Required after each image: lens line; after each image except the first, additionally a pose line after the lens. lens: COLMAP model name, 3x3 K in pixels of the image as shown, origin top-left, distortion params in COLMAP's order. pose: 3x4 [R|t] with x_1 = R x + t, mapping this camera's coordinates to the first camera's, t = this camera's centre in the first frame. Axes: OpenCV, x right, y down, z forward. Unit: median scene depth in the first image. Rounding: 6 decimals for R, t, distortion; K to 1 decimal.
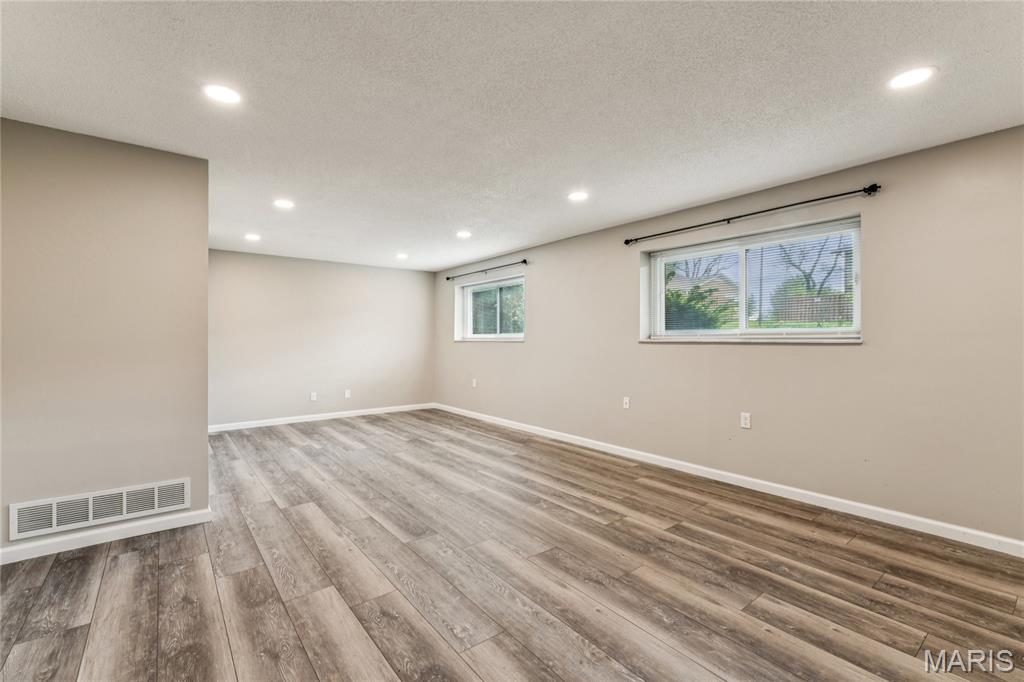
lens RADIAL K [[455.6, 0, 506.9], [0, 455.6, 336.9], [0, 0, 1]] dist [-0.001078, -0.000036]
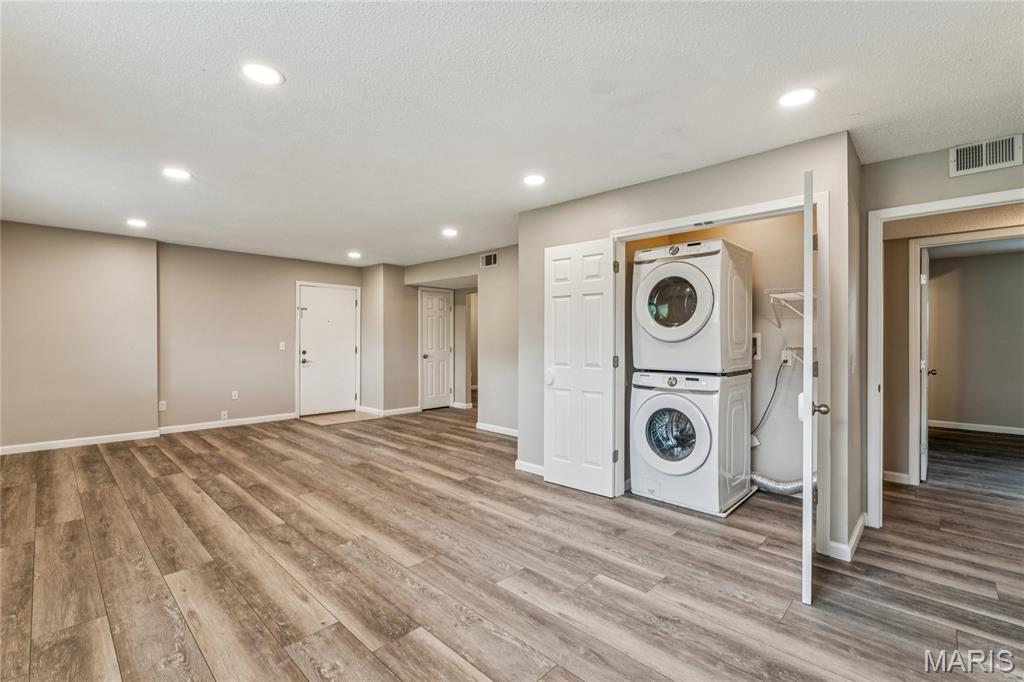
lens RADIAL K [[455.6, 0, 506.9], [0, 455.6, 336.9], [0, 0, 1]] dist [-0.001078, -0.000036]
pose [[-0.989250, -0.005700, -0.146121, -0.349782], [-0.005150, 0.999978, -0.004140, 0.002340], [0.146141, -0.003343, -0.989258, 2.021546]]
